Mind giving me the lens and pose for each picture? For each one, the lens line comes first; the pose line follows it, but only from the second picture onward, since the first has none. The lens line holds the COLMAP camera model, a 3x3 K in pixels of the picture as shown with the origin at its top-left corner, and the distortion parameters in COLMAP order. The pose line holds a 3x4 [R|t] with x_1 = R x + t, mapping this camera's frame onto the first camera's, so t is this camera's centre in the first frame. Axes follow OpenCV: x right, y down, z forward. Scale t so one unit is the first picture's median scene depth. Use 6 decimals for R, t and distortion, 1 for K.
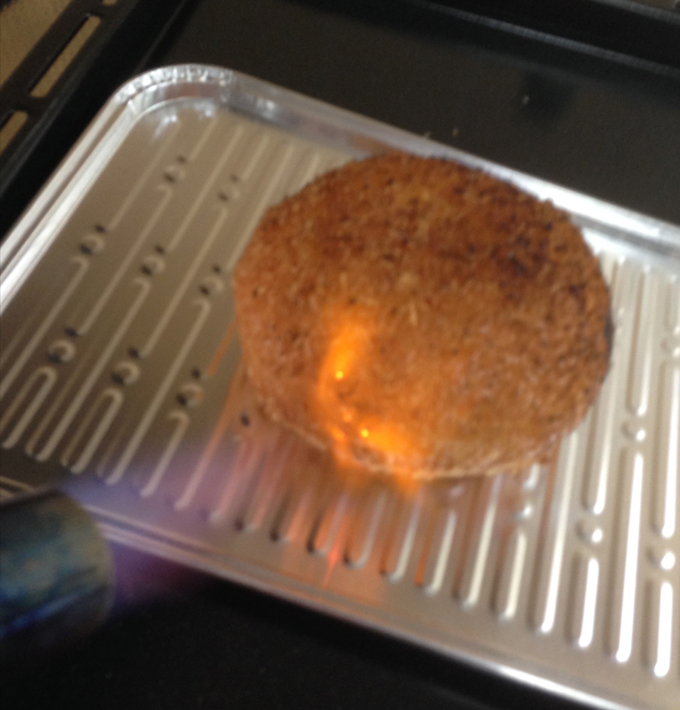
lens RADIAL K [[827.4, 0, 340.0], [0, 827.4, 355.0], [0, 0, 1]] dist [0.013304, -0.017408]
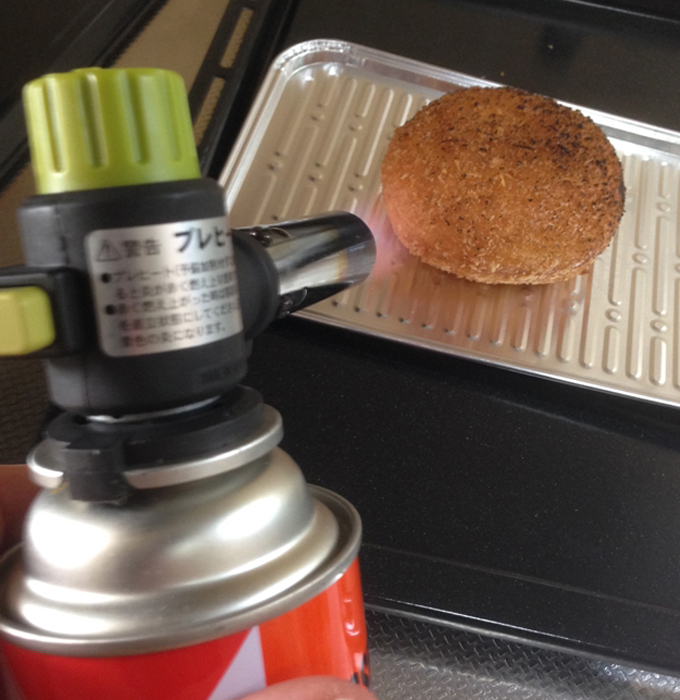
lens RADIAL K [[766.0, 0, 340.0], [0, 766.0, 350.0], [0, 0, 1]] dist [0.000175, 0.004801]
pose [[0.997370, -0.061960, -0.037600, -0.179787], [0.063932, 0.996508, 0.053711, 0.167296], [0.034140, -0.055973, 0.997848, -0.503139]]
